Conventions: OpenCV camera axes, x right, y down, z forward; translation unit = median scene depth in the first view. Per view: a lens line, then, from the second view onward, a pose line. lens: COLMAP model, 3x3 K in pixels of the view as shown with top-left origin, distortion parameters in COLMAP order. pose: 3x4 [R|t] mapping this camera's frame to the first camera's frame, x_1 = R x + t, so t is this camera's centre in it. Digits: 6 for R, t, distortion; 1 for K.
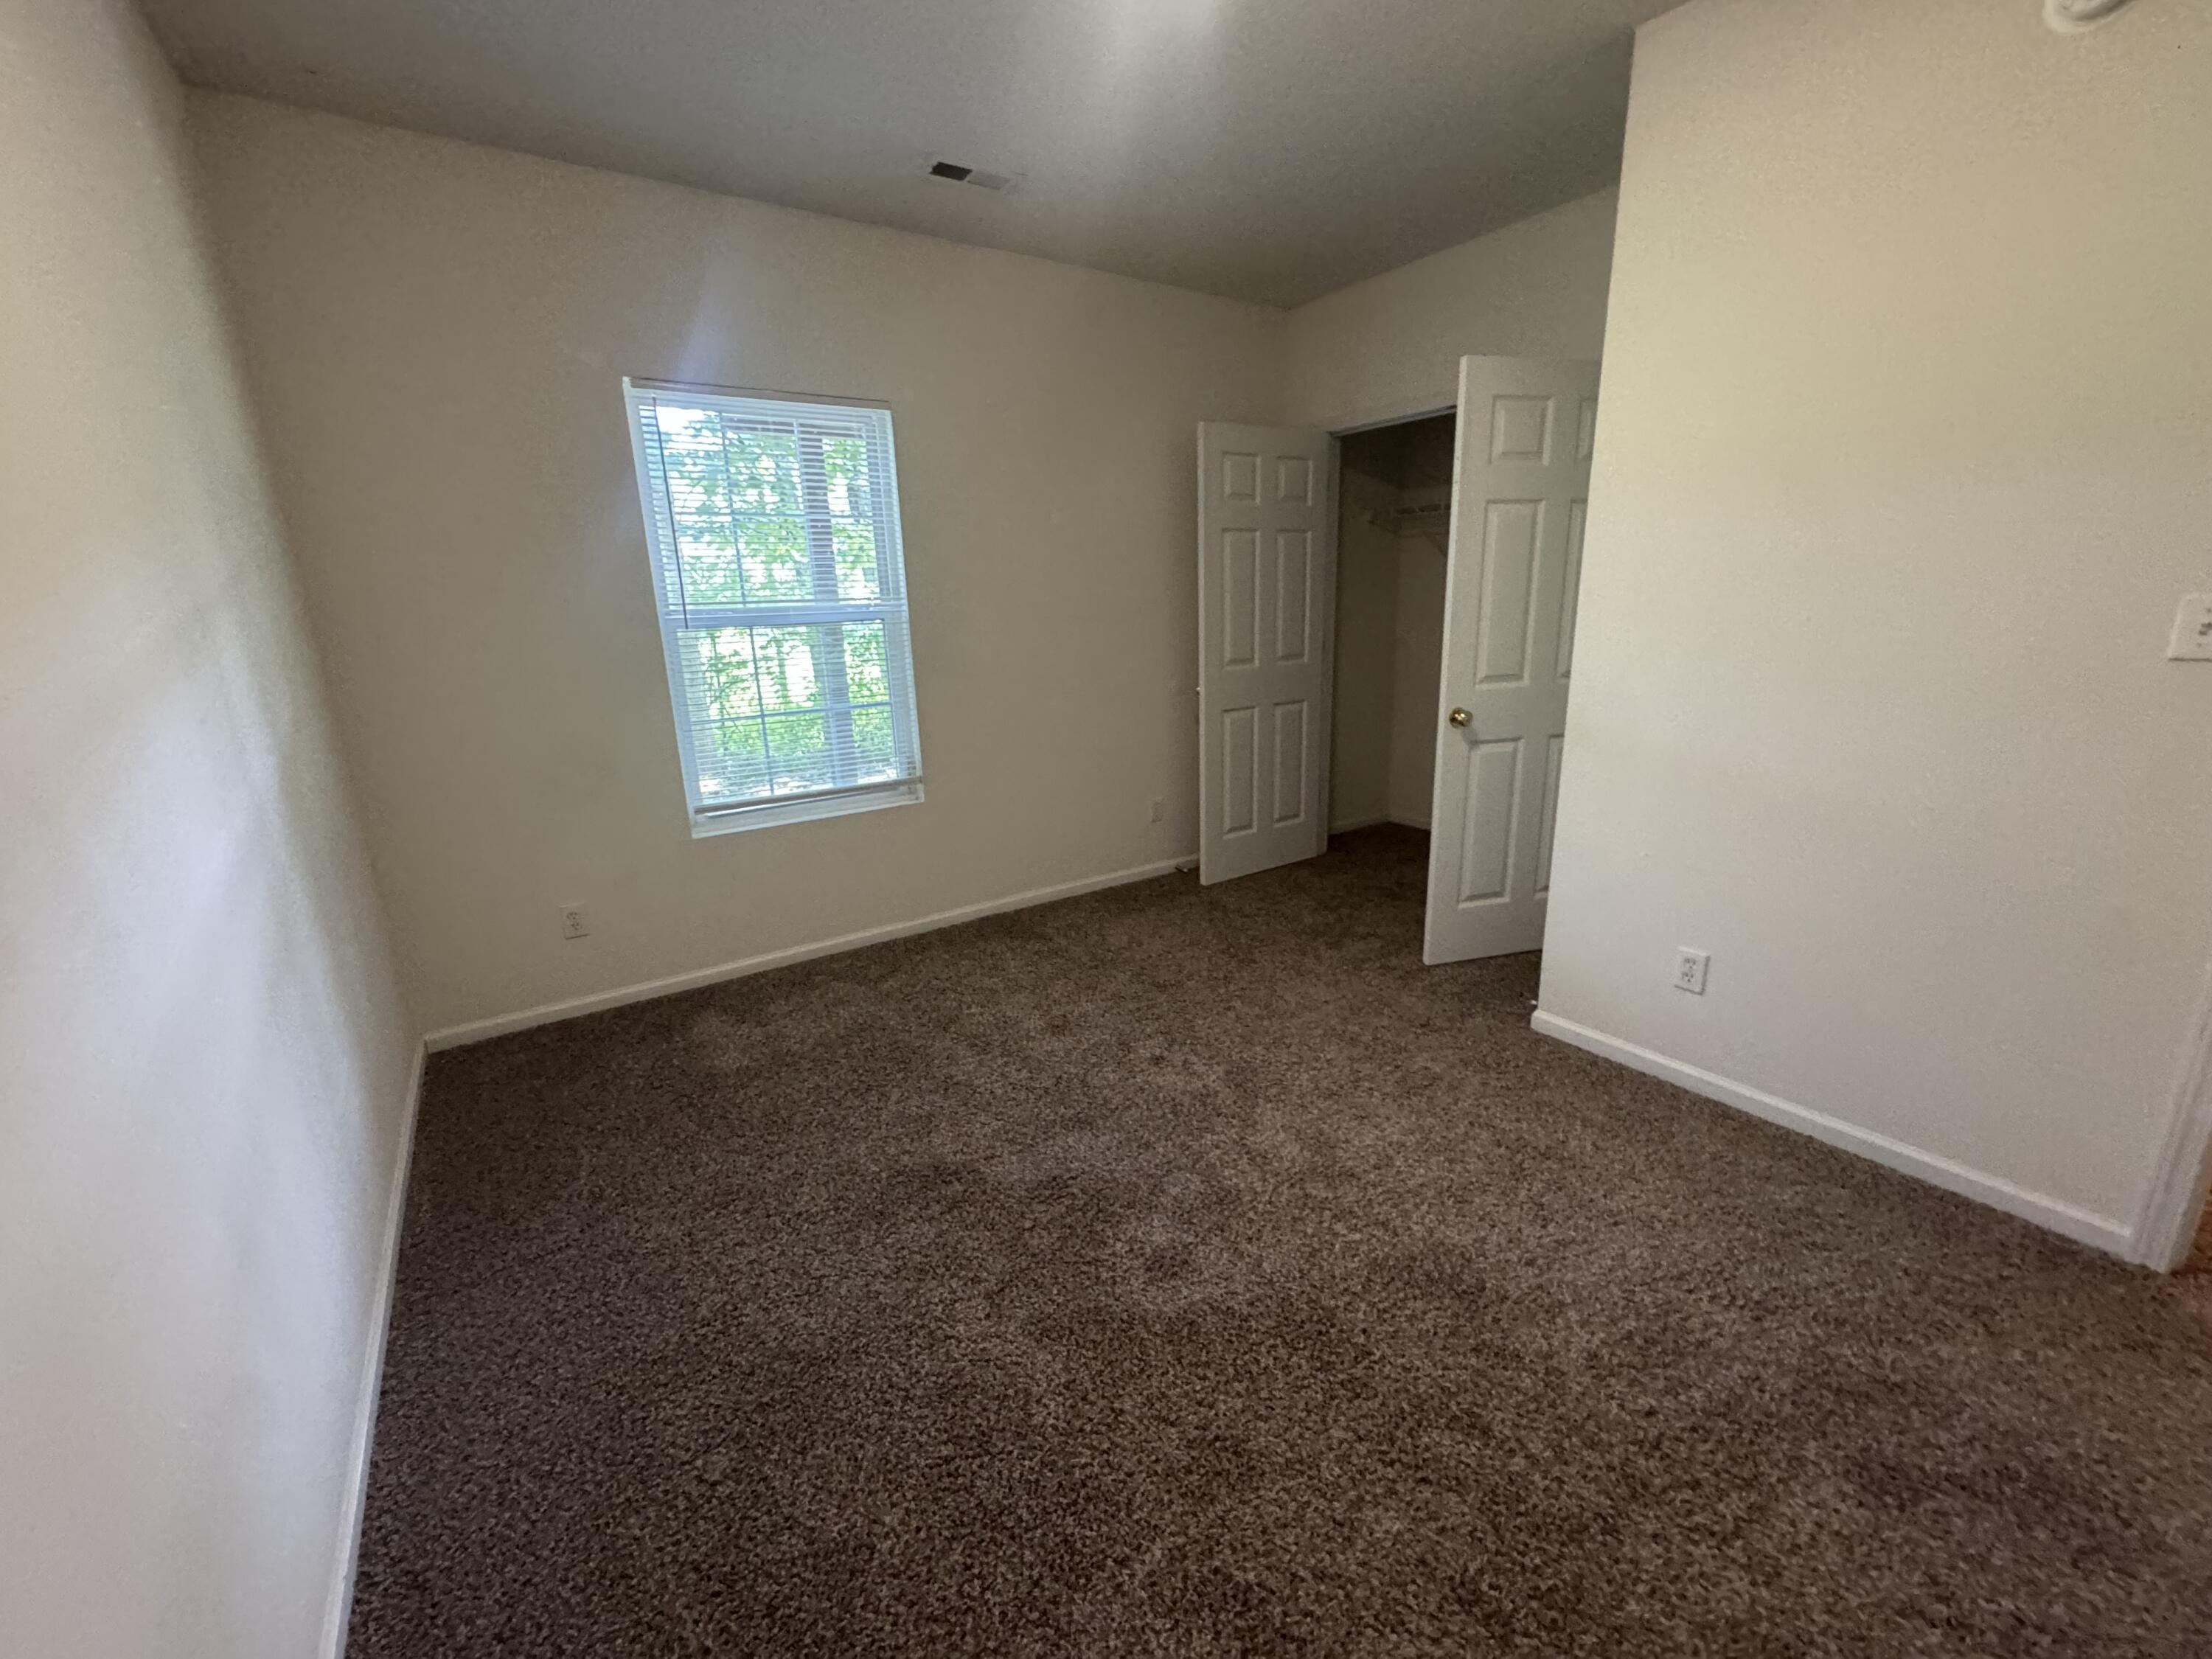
lens RADIAL K [[890.1, 0, 1106.0], [0, 890.1, 829.5], [0, 0, 1]] dist [0.000104, 0.000114]
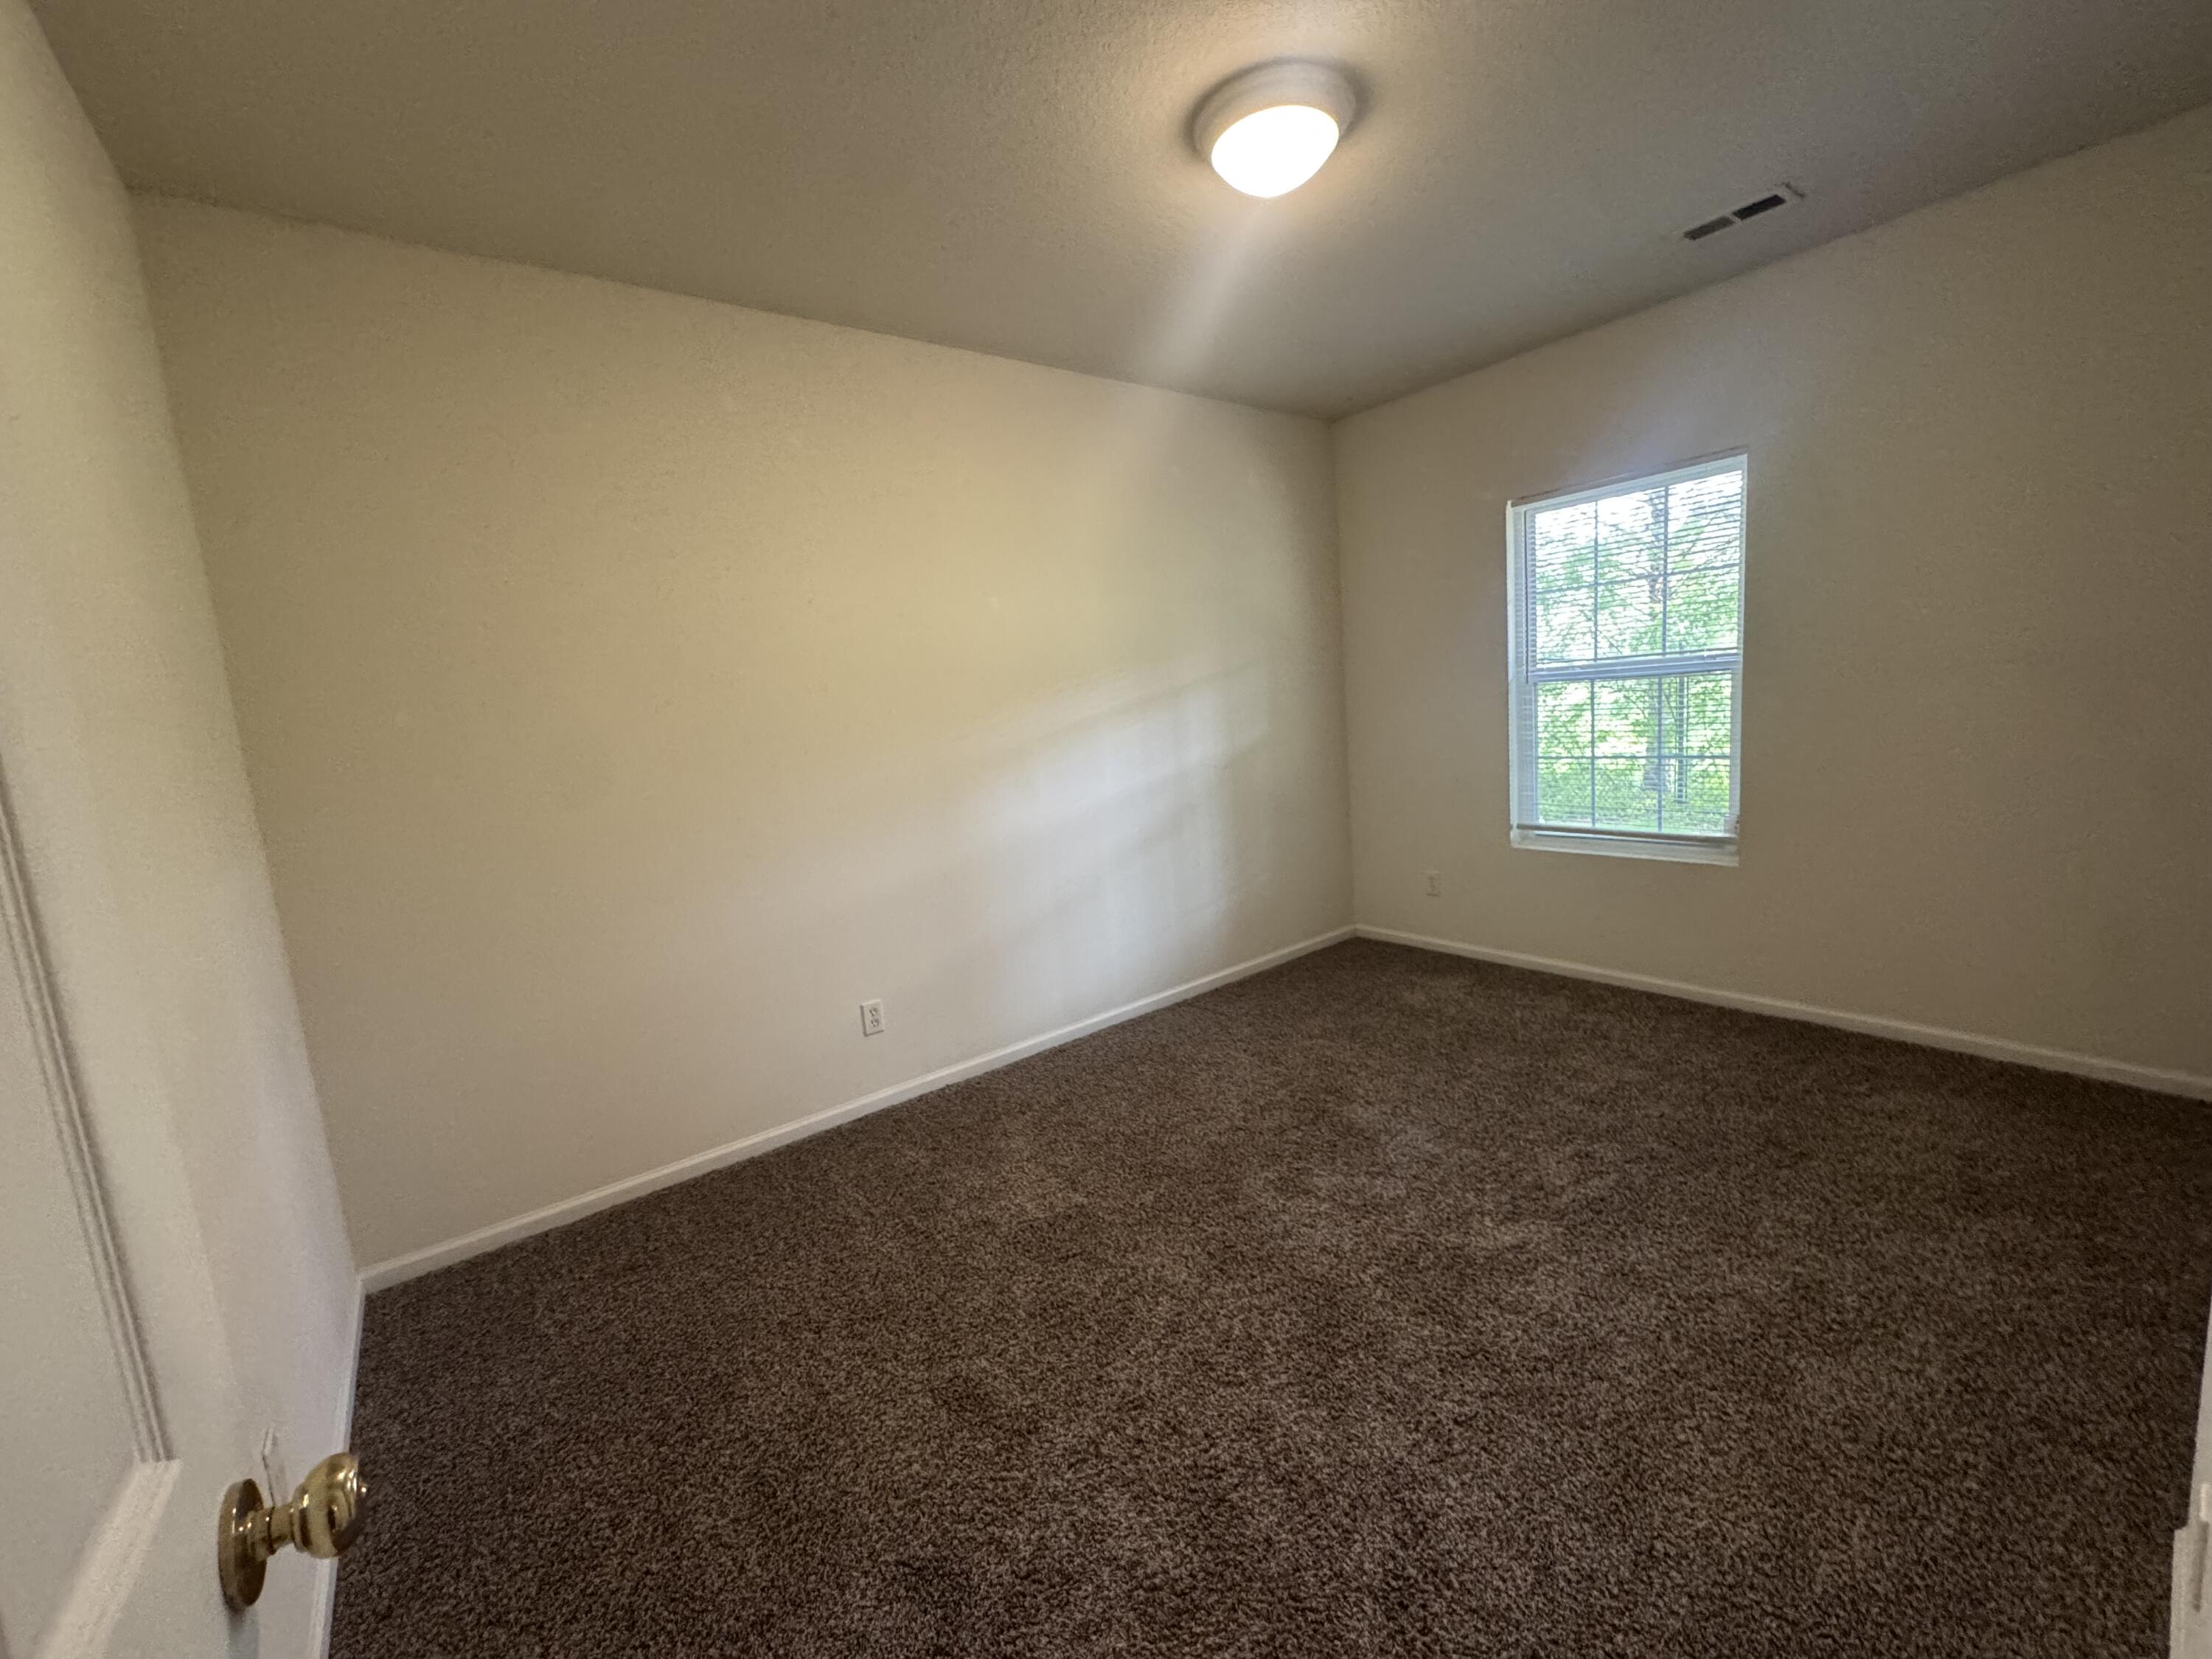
lens RADIAL K [[890.1, 0, 1106.0], [0, 890.1, 829.5], [0, 0, 1]] dist [0.000104, 0.000114]
pose [[0.062169, 0.165690, -0.984216, 0.742777], [-0.182525, 0.971381, 0.152000, -0.100742], [0.981234, 0.170195, 0.090632, 0.312293]]
